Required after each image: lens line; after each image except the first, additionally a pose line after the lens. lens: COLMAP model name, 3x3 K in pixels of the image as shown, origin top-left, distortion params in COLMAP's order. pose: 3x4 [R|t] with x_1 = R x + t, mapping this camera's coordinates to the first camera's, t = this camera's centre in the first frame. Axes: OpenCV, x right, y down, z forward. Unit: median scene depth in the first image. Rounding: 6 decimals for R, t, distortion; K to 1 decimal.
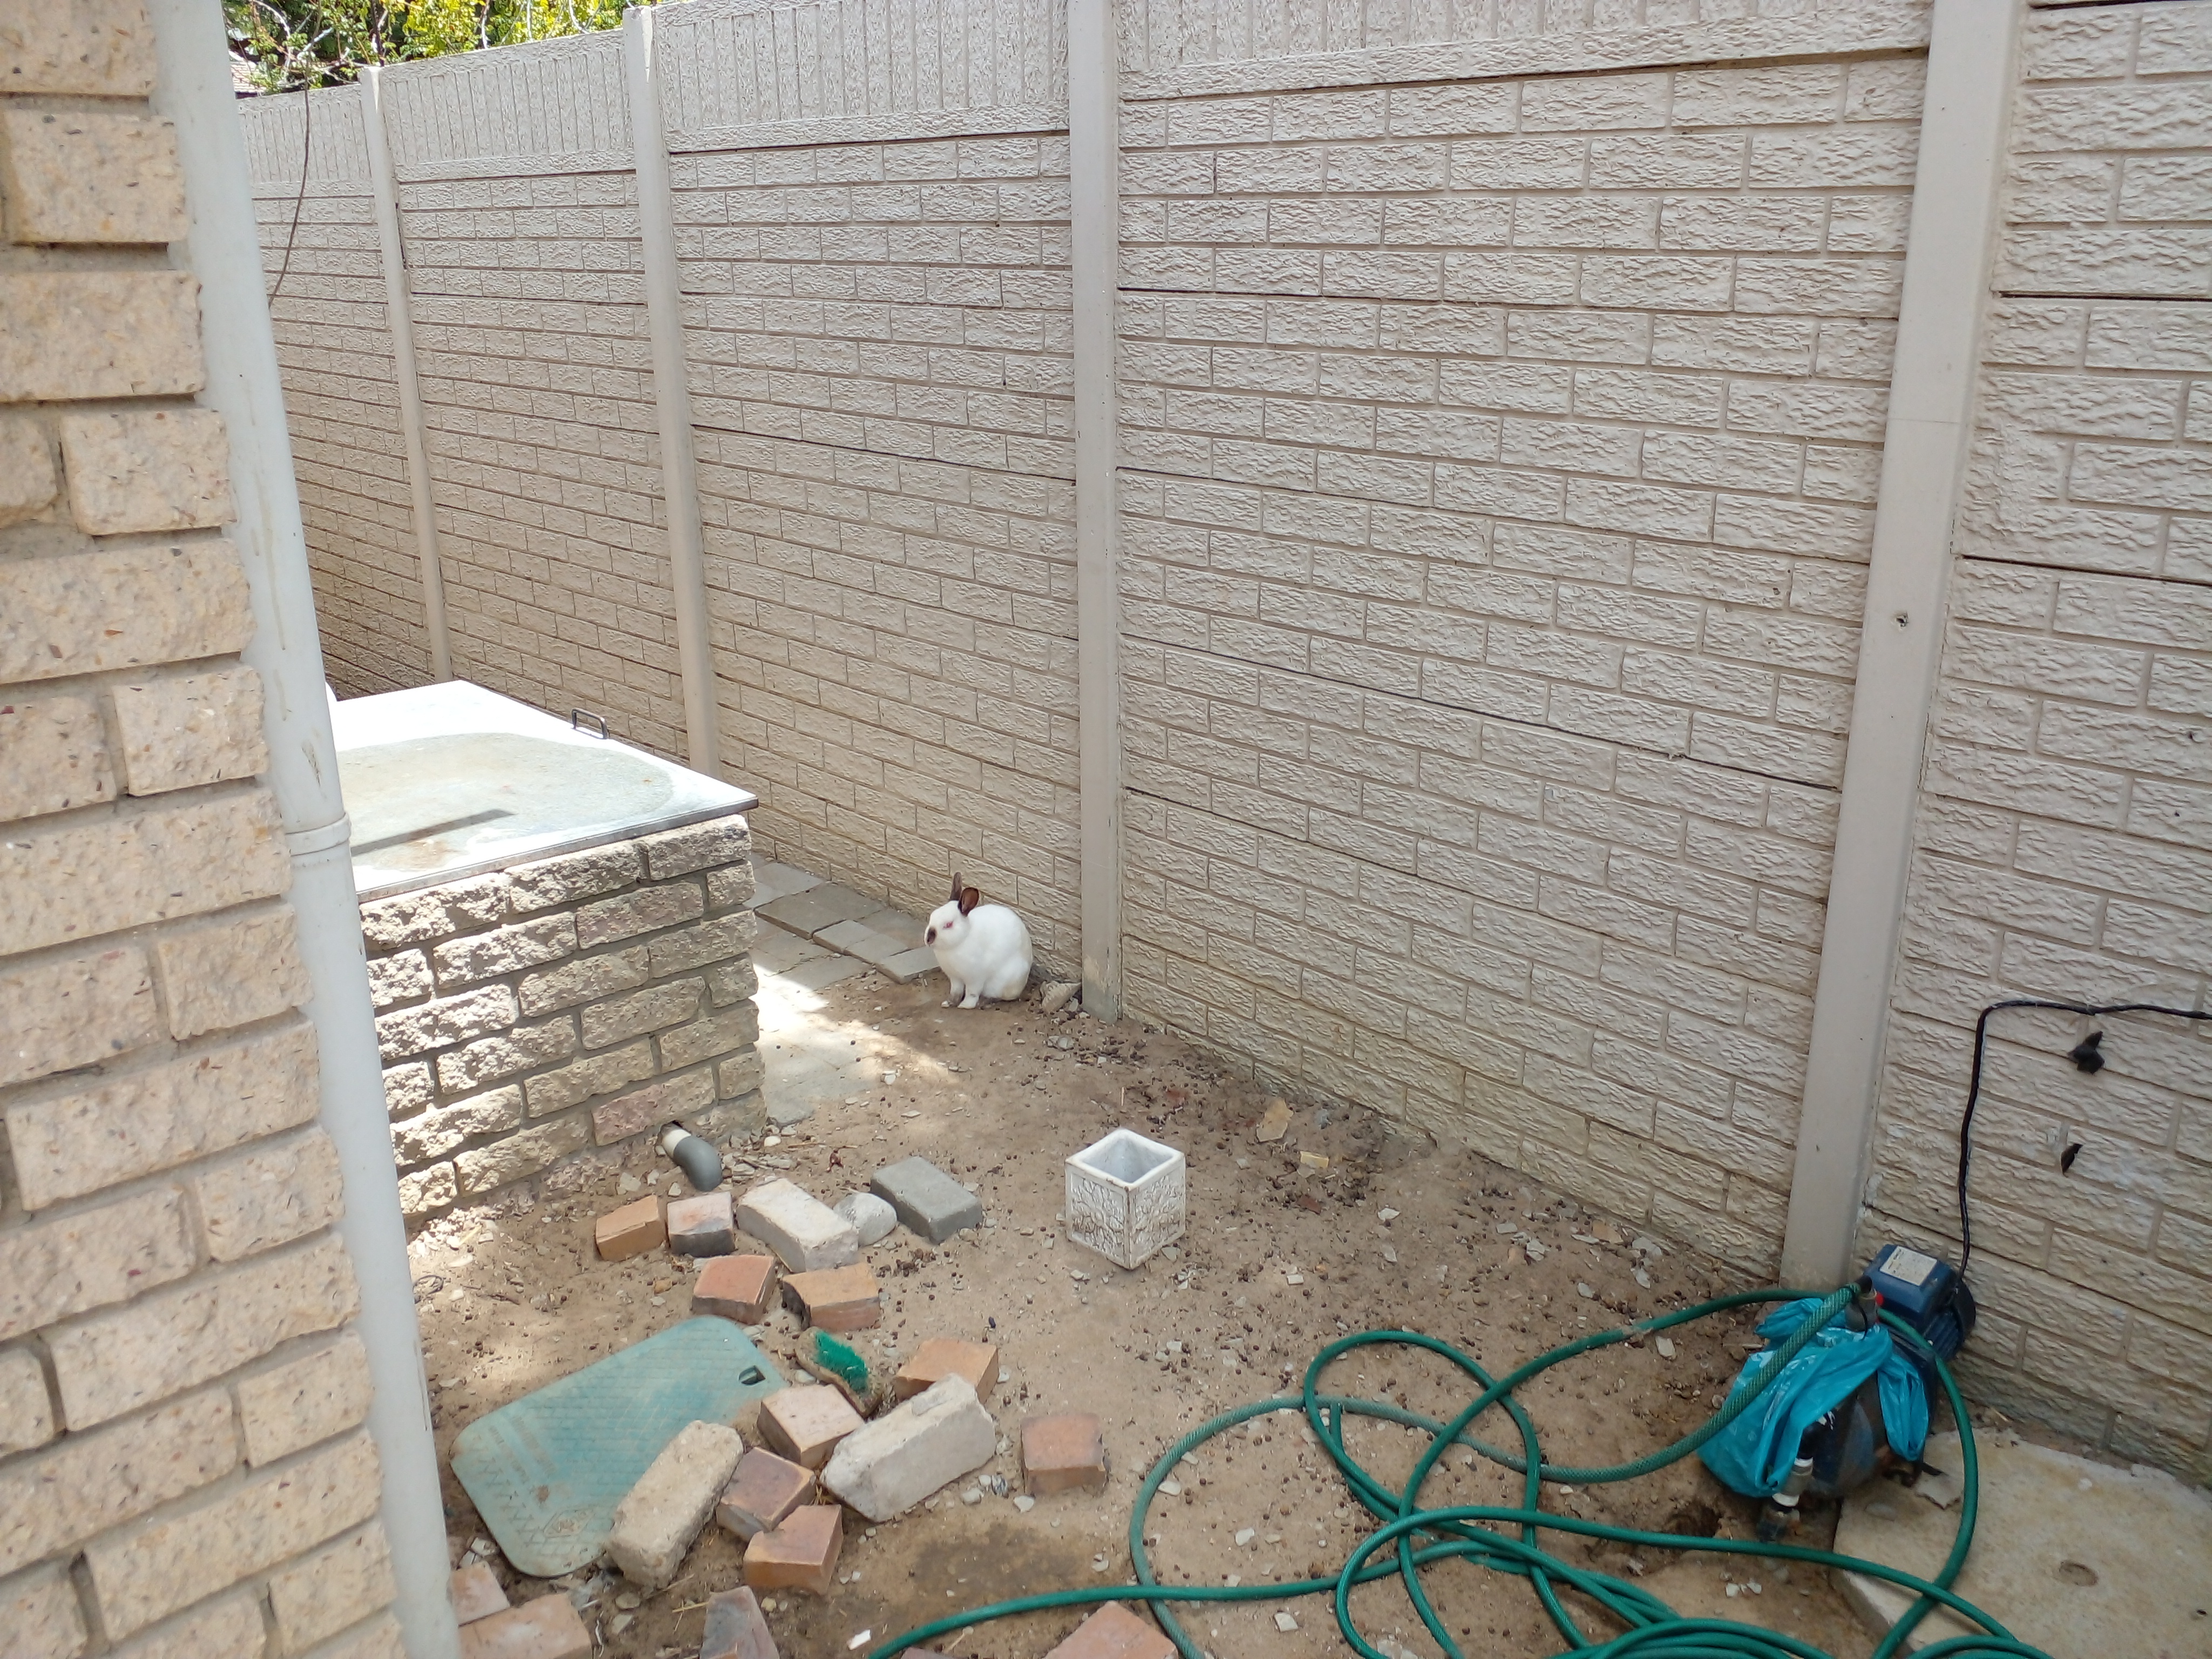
lens RADIAL K [[1759.8, 0, 1118.5], [0, 1759.8, 842.6], [0, 0, 1]] dist [0.059267, -0.103874]
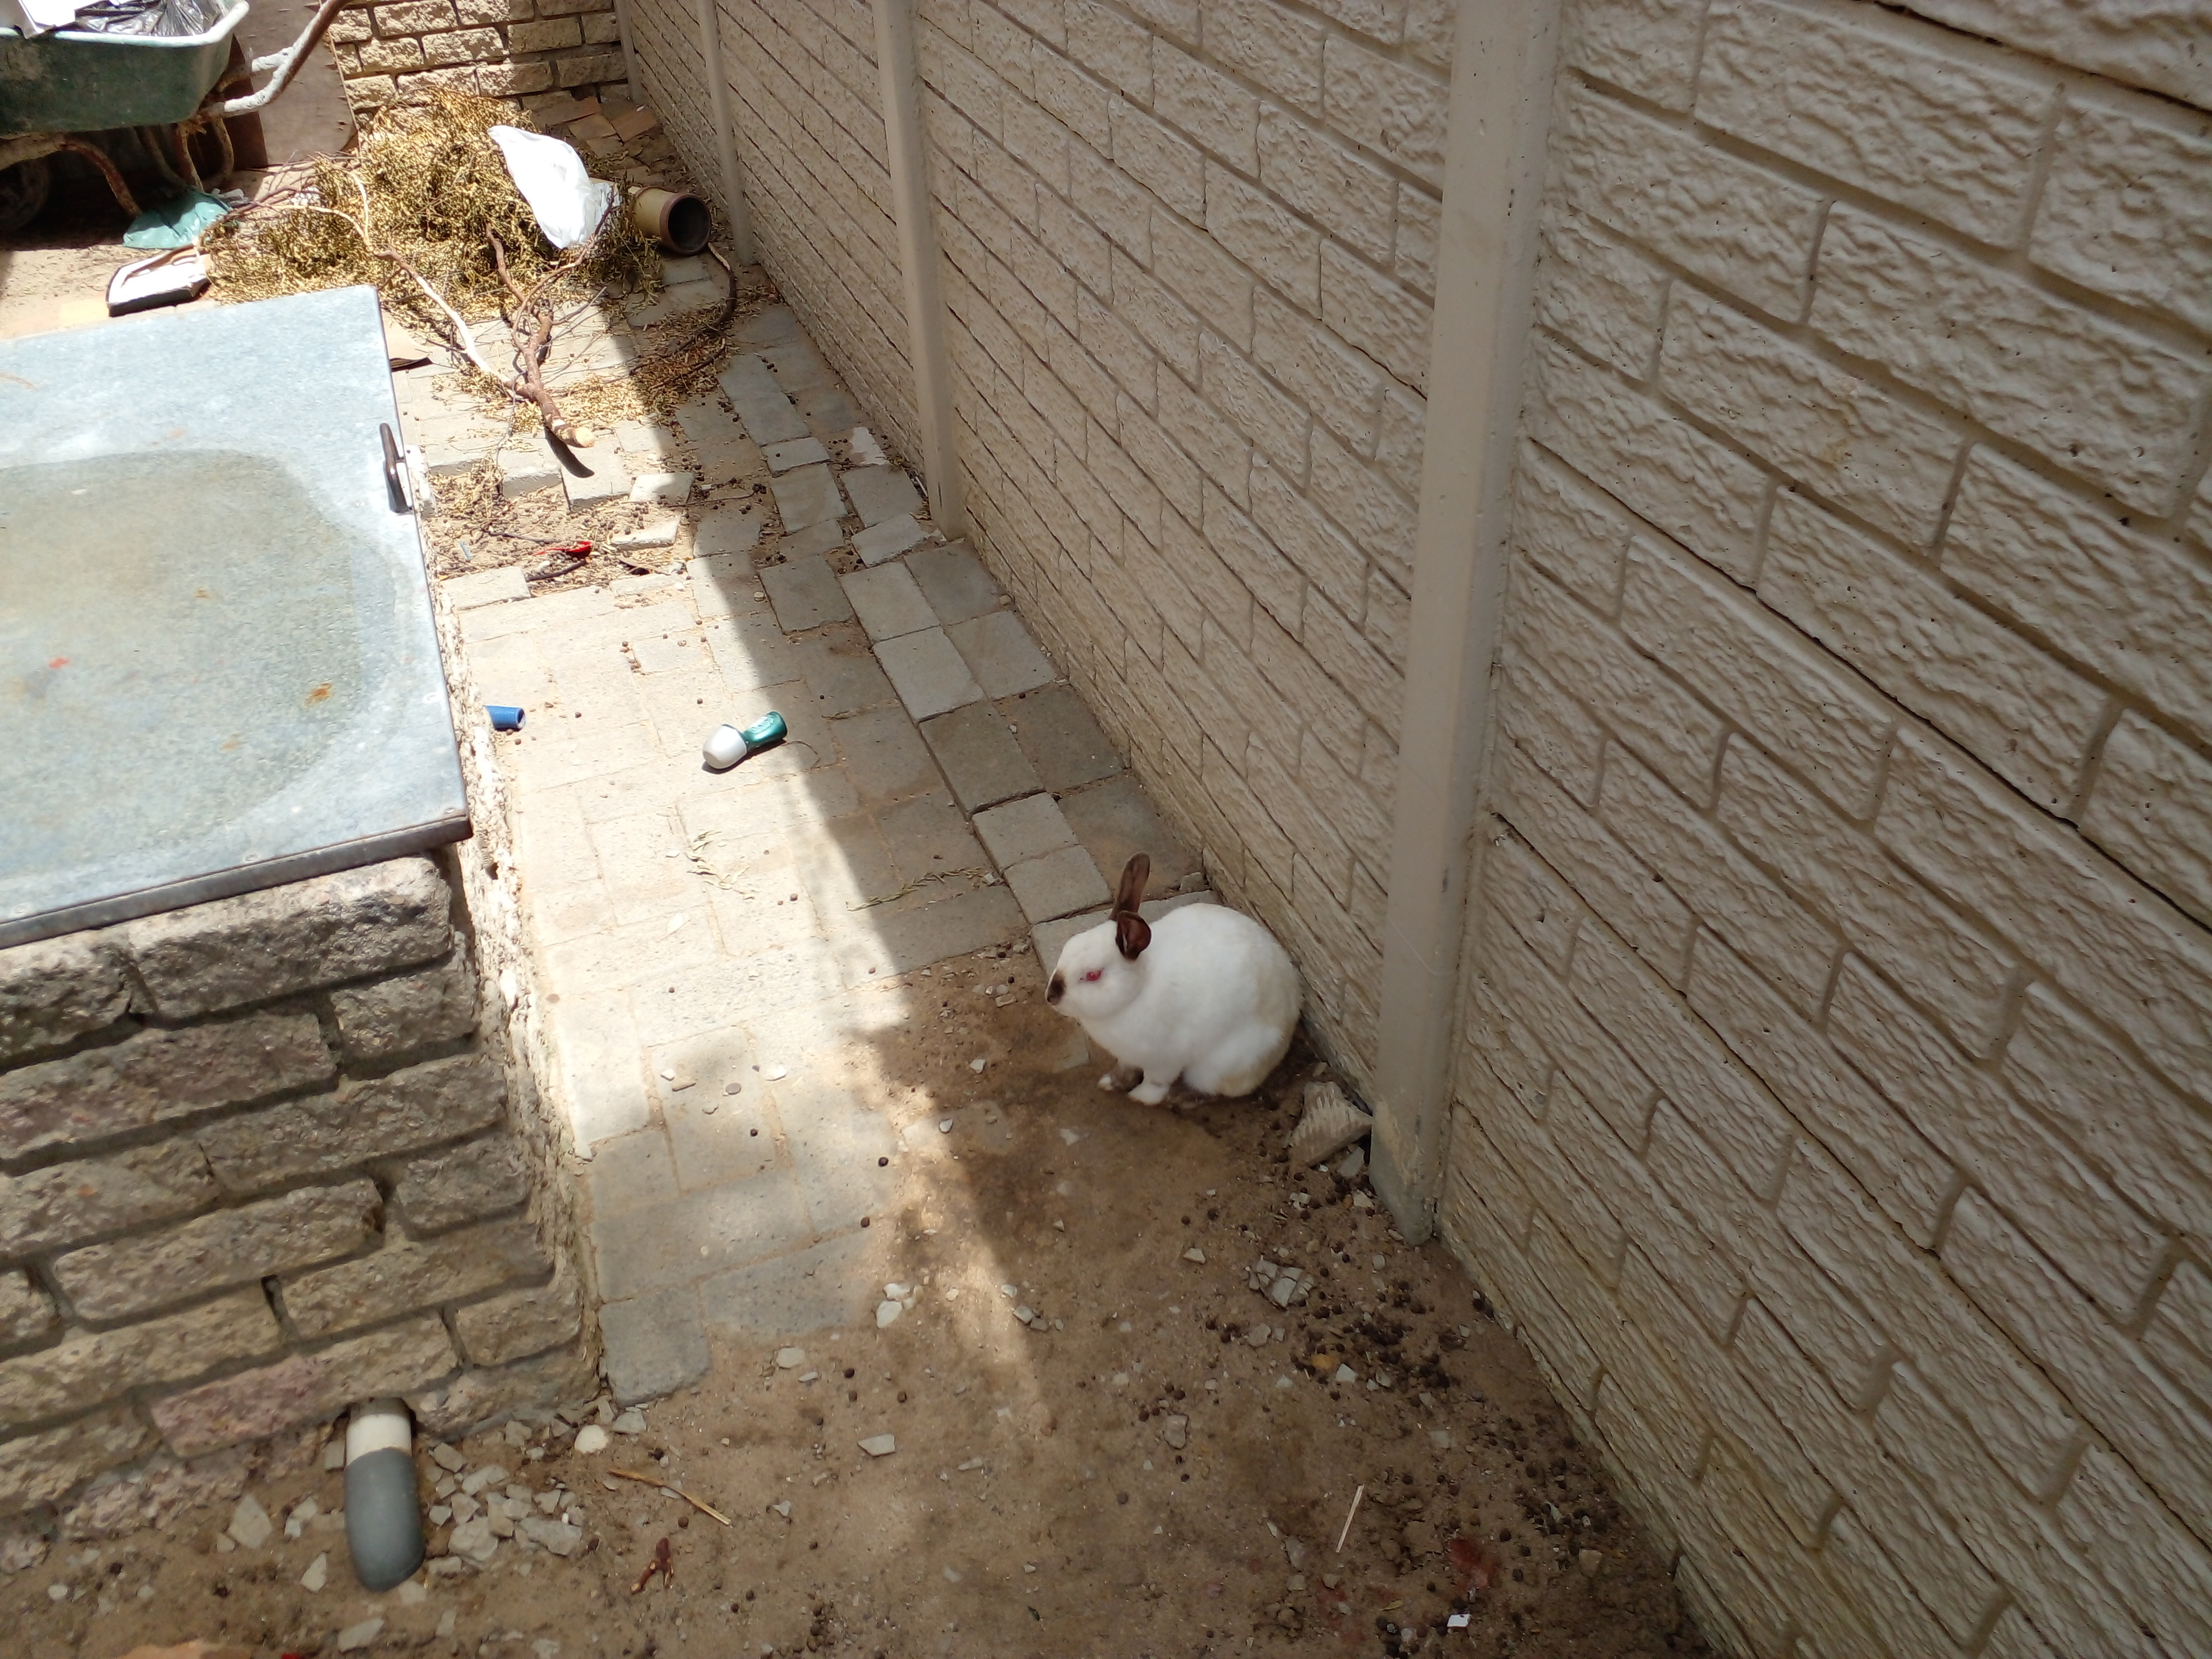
lens RADIAL K [[1759.8, 0, 1108.7], [0, 1759.8, 827.4], [0, 0, 1]] dist [0.059267, -0.103874]
pose [[0.919068, 0.210912, -0.332911, 0.057618], [-0.091845, 0.936109, 0.339505, -0.158471], [0.383247, -0.281452, 0.879720, 0.643386]]
